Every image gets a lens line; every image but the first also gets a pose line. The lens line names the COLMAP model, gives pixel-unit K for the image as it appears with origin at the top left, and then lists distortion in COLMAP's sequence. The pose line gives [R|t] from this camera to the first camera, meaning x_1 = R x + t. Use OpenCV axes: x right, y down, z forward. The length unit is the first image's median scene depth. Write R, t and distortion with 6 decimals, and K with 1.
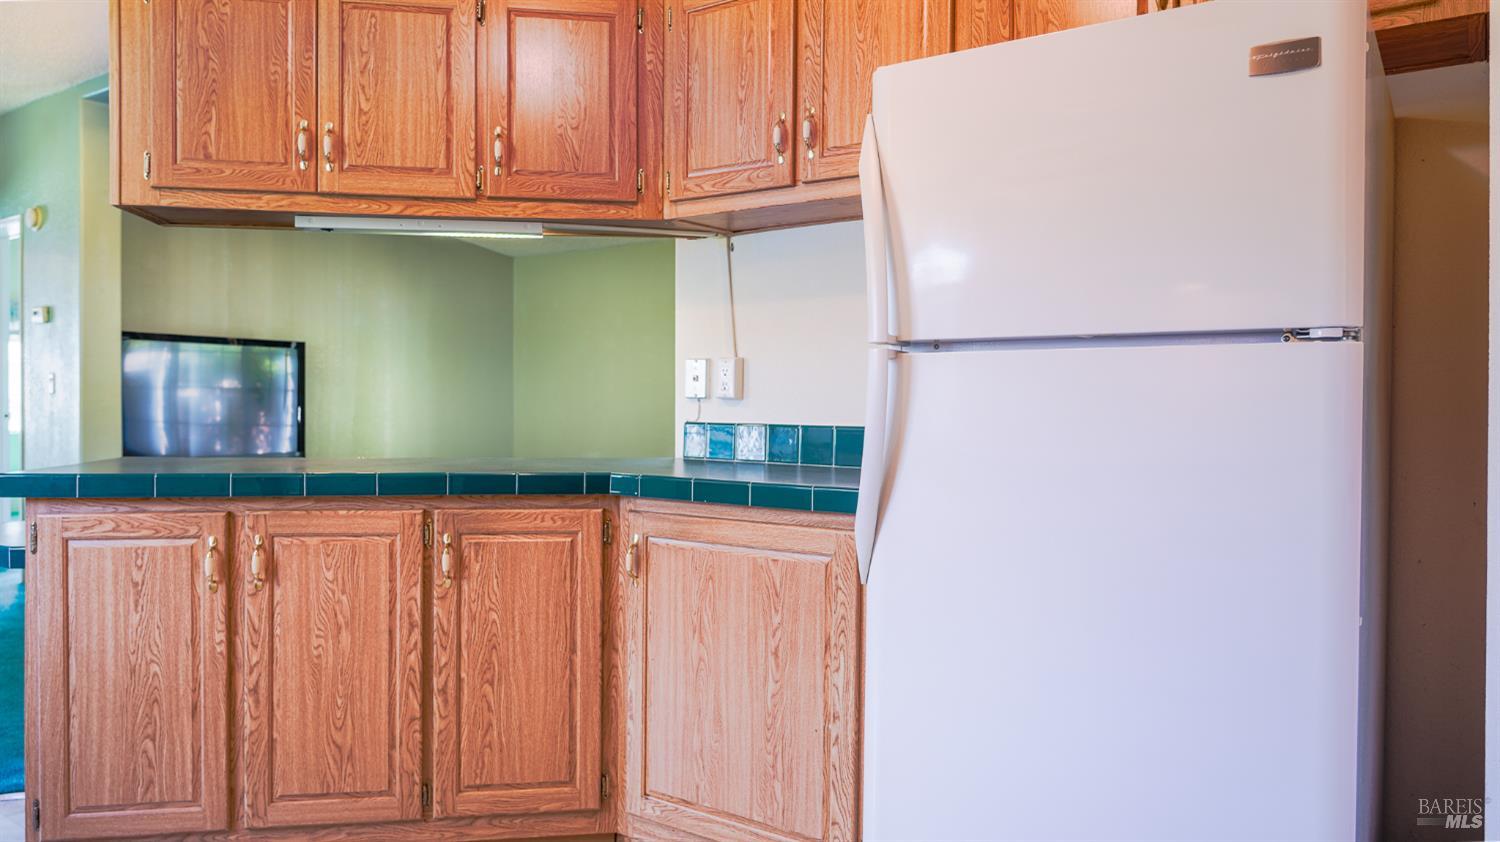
lens RADIAL K [[1035.2, 0, 750.0], [0, 1035.2, 421.0], [0, 0, 1]] dist [-0.027675, 0.021376]
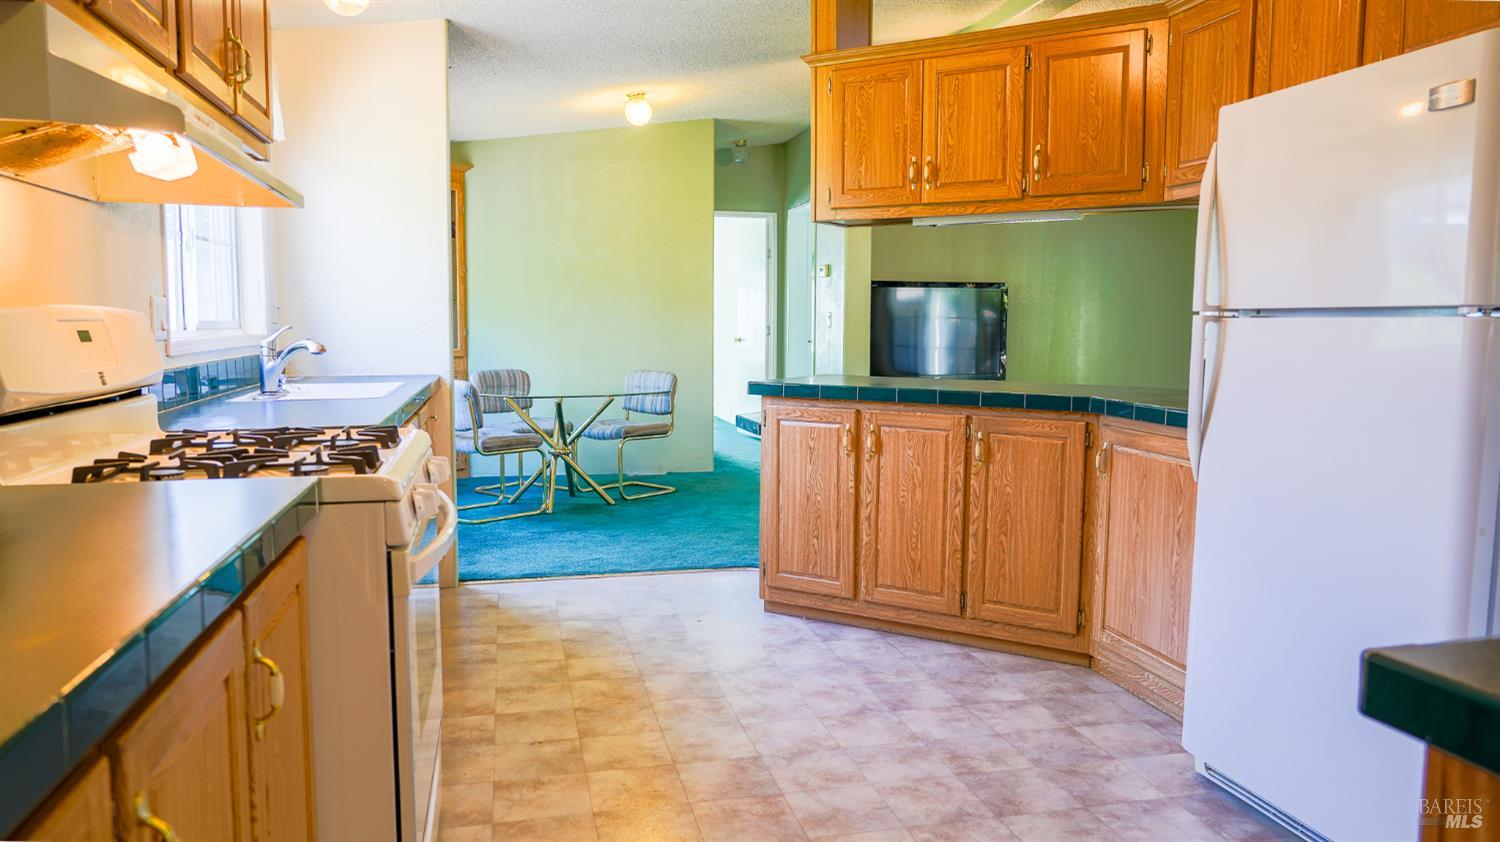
lens RADIAL K [[1015.9, 0, 750.0], [0, 1015.9, 421.0], [0, 0, 1]] dist [-0.028202, 0.020812]
pose [[0.752003, 0.061617, -0.656273, 0.421695], [-0.011765, 0.996717, 0.080099, -0.021254], [0.659054, -0.052514, 0.750260, -0.328786]]
